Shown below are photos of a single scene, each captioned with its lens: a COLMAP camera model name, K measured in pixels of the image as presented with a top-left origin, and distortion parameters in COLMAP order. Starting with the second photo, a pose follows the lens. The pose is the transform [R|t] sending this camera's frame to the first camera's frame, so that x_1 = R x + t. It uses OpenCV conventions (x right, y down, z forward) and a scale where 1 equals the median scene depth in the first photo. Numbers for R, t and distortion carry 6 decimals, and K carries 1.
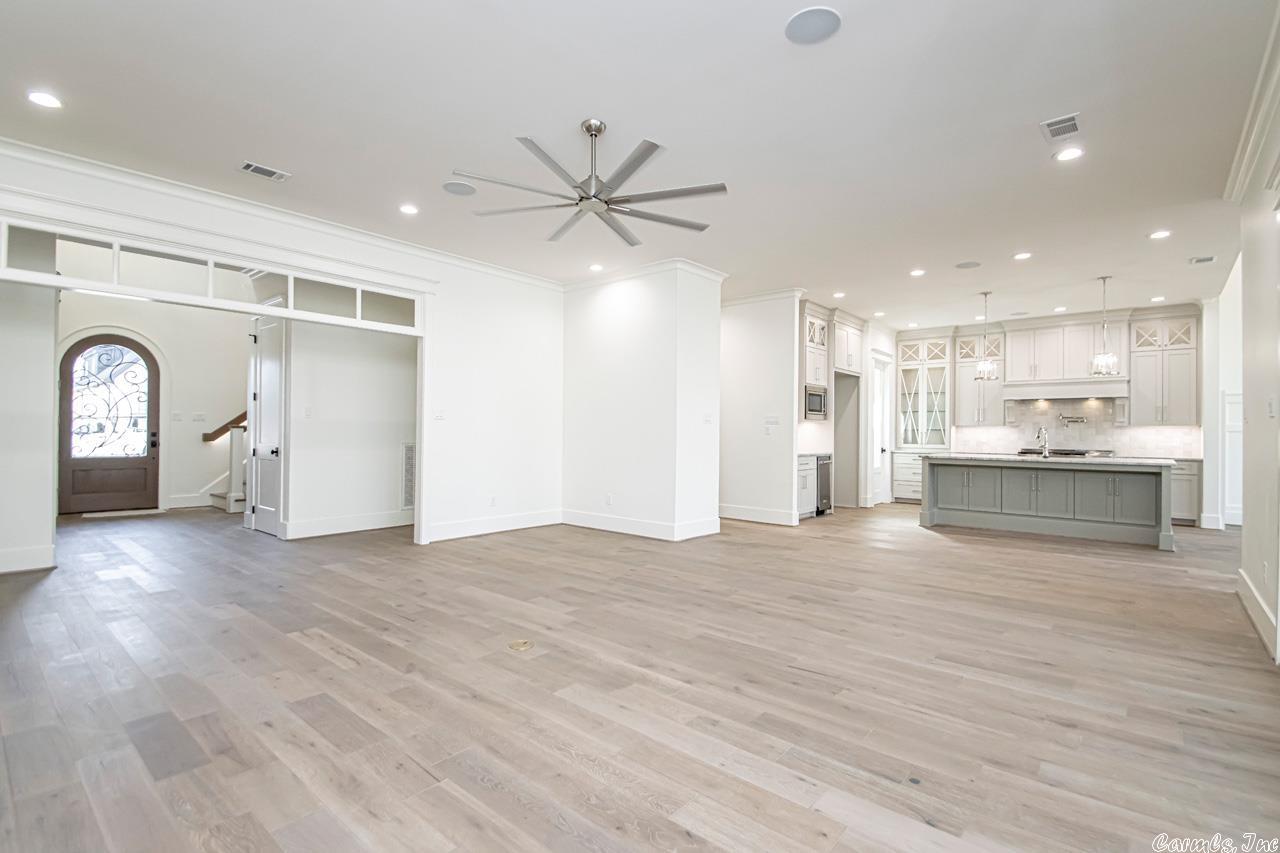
lens RADIAL K [[589.2, 0, 649.6], [0, 589.2, 426.2], [0, 0, 1]] dist [0.021234, -0.017202]
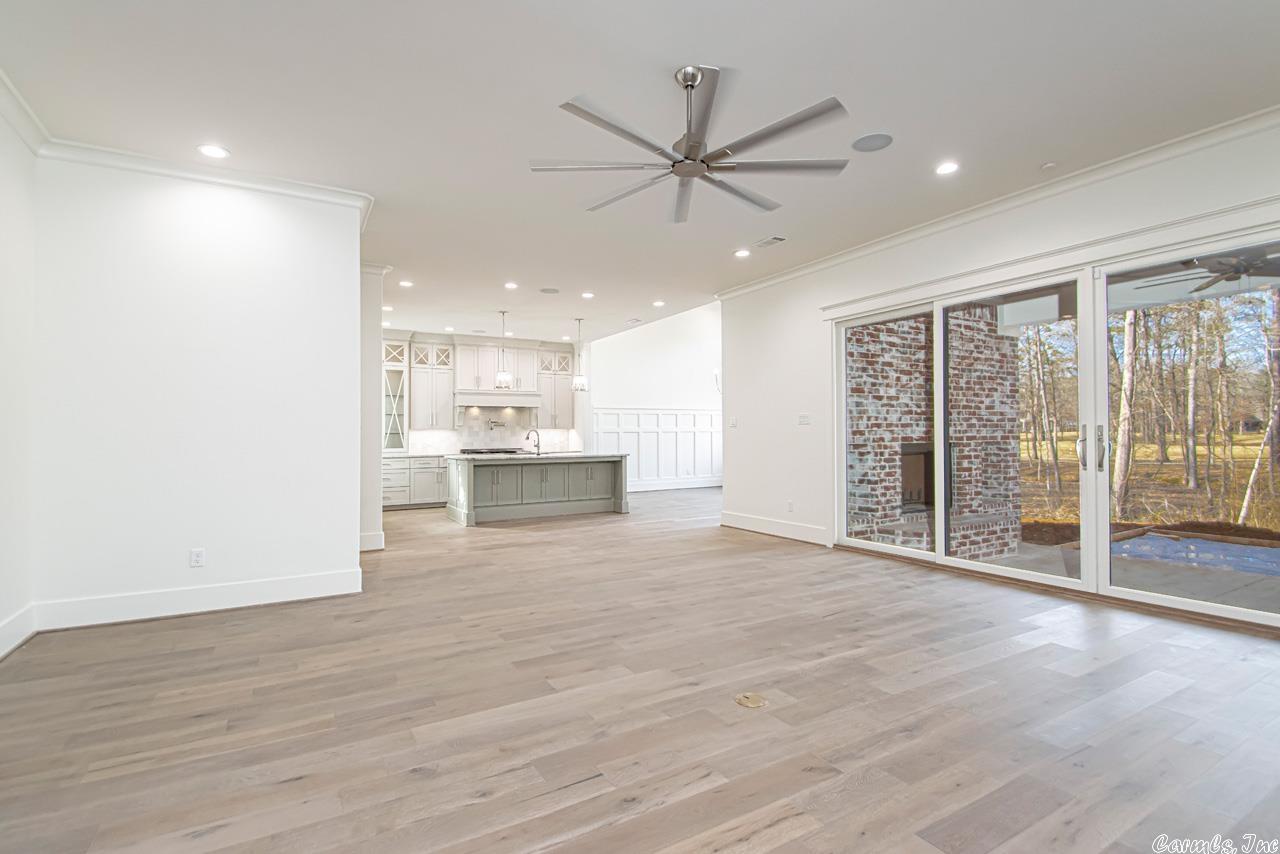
lens RADIAL K [[608.6, 0, 640.0], [0, 608.6, 427.0], [0, 0, 1]] dist [0.018492, -0.020485]
pose [[0.332440, 0.003462, 0.943118, -0.831860], [0.001923, 0.999989, -0.004348, 0.002000], [-0.943122, 0.003259, 0.332430, 0.686709]]
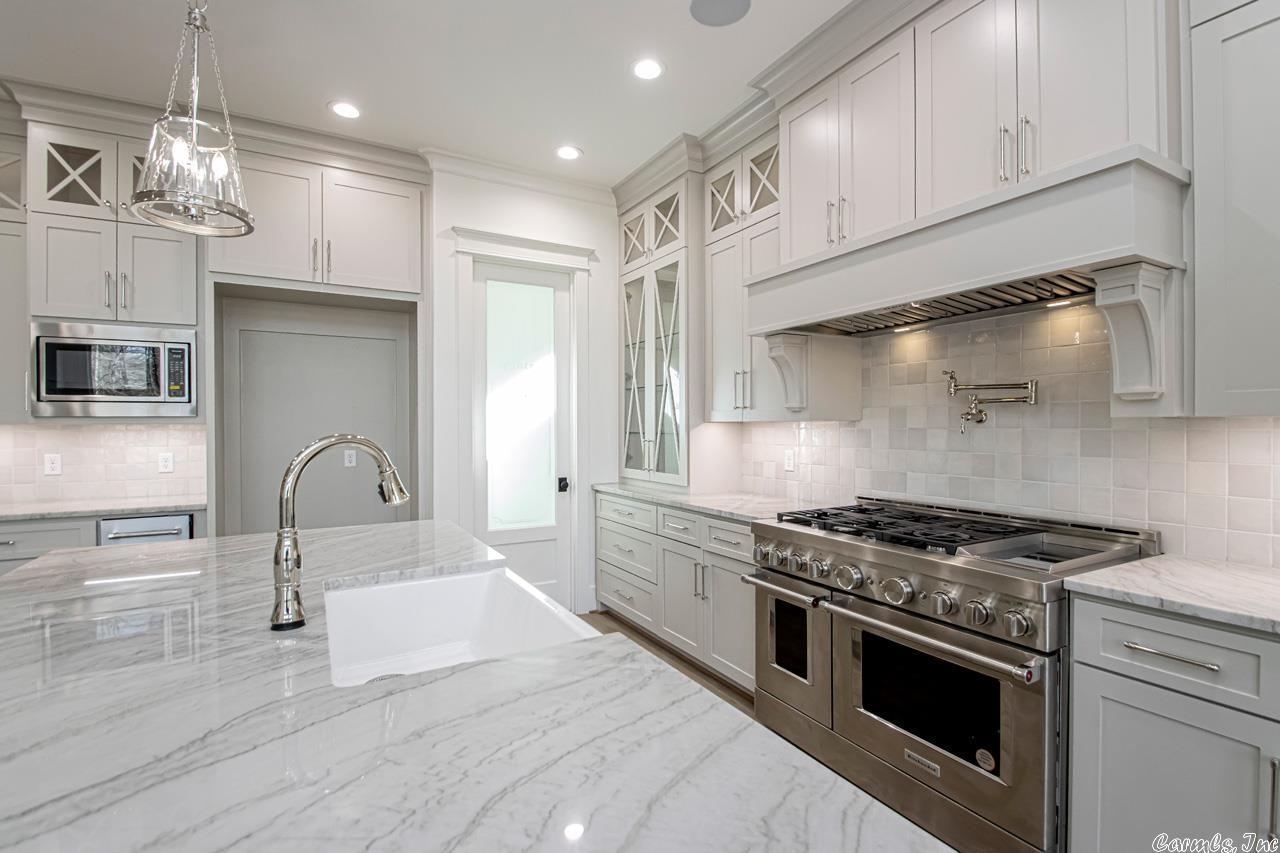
lens RADIAL K [[603.0, 0, 648.7], [0, 603.0, 426.9], [0, 0, 1]] dist [0.023149, -0.020392]
pose [[0.938000, -0.013625, -0.346368, 1.491092], [0.017830, 0.999801, 0.008956, -0.005353], [0.346177, -0.014577, 0.938056, 1.579543]]
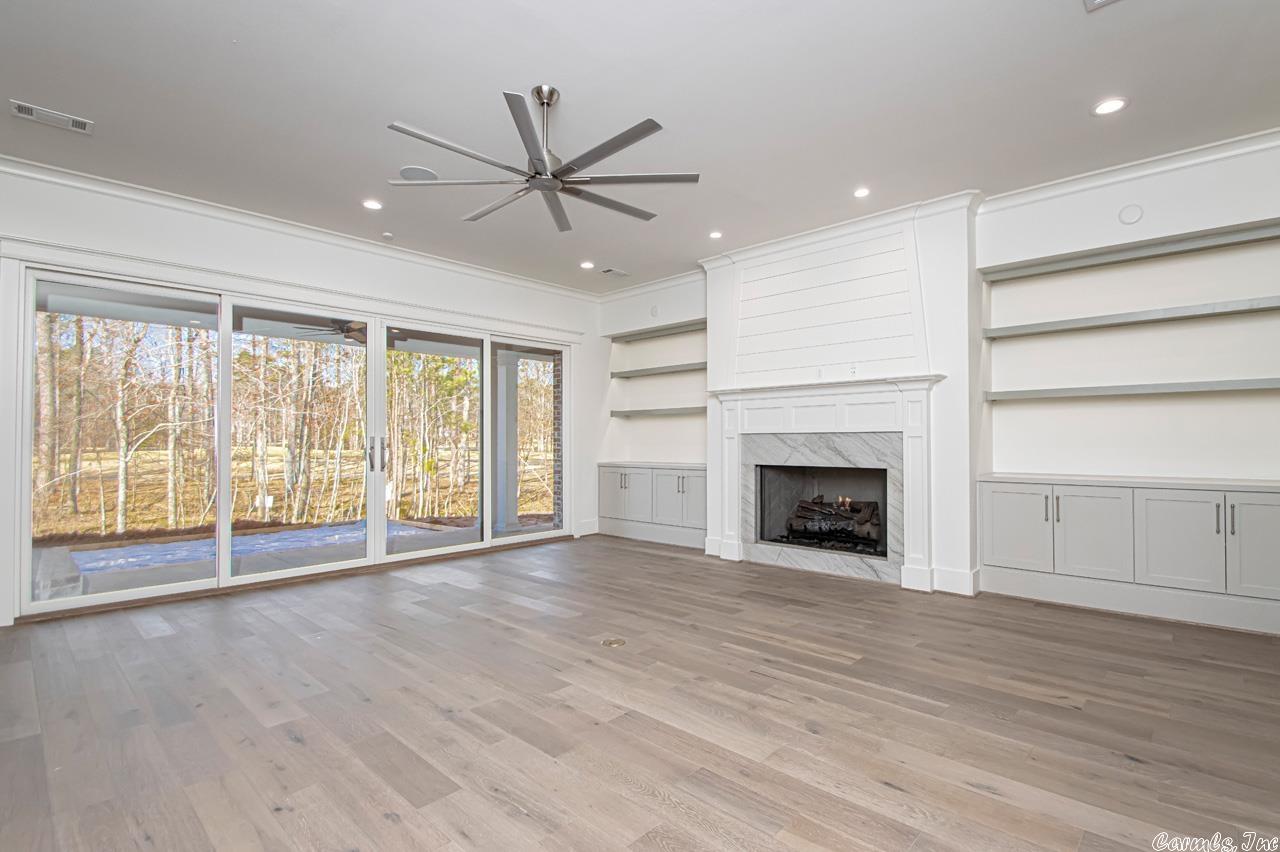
lens RADIAL K [[602.6, 0, 653.1], [0, 602.6, 427.8], [0, 0, 1]] dist [0.021673, -0.000328]
pose [[-0.999157, -0.007053, 0.040440, -0.260320], [-0.008396, 0.999416, -0.033119, 0.015019], [-0.040183, -0.033431, -0.998633, 1.662720]]
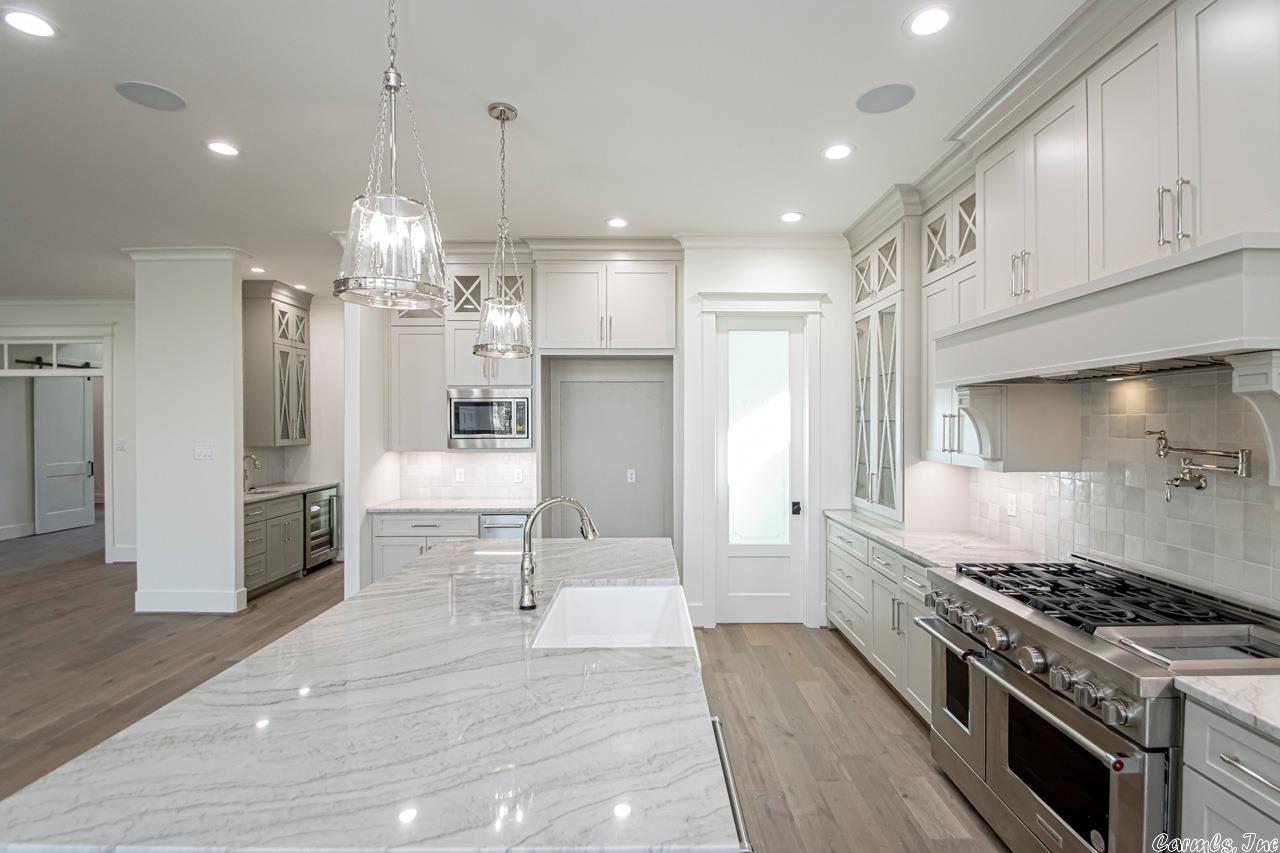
lens RADIAL K [[603.0, 0, 648.7], [0, 603.0, 426.9], [0, 0, 1]] dist [0.023149, -0.020392]
pose [[0.647012, -0.006965, -0.762448, 1.689559], [0.017707, 0.999826, 0.005893, -0.066090], [0.762274, -0.017314, 0.647023, 1.544166]]
